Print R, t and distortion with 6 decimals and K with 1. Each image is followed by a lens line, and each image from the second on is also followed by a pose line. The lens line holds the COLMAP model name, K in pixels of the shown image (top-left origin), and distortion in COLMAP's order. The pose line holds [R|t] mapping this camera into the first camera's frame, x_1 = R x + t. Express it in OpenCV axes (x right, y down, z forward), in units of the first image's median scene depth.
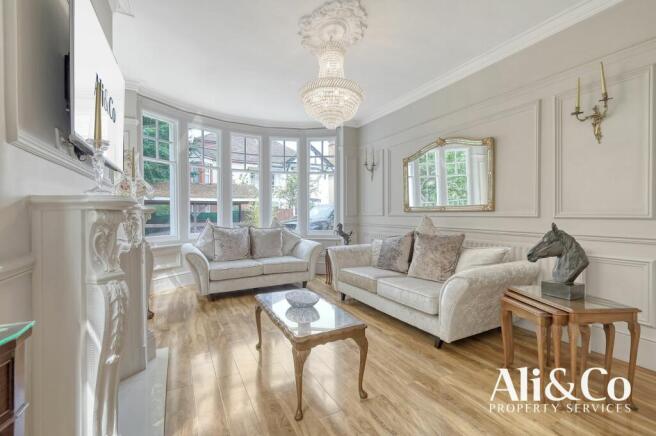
lens RADIAL K [[286.6, 0, 325.5], [0, 286.6, 216.0], [0, 0, 1]] dist [-0.004179, -0.000371]
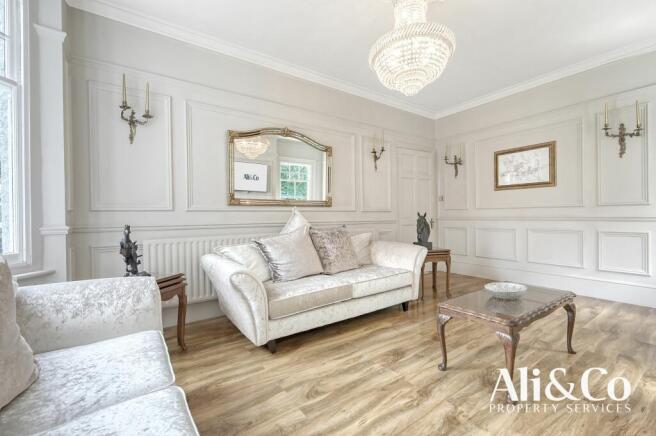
lens RADIAL K [[286.6, 0, 325.5], [0, 286.6, 216.0], [0, 0, 1]] dist [-0.004179, -0.000371]
pose [[-0.133589, -0.002648, 0.991033, -0.653449], [0.017713, 0.999830, 0.005059, 0.017430], [-0.990879, 0.018230, -0.133520, 1.188950]]
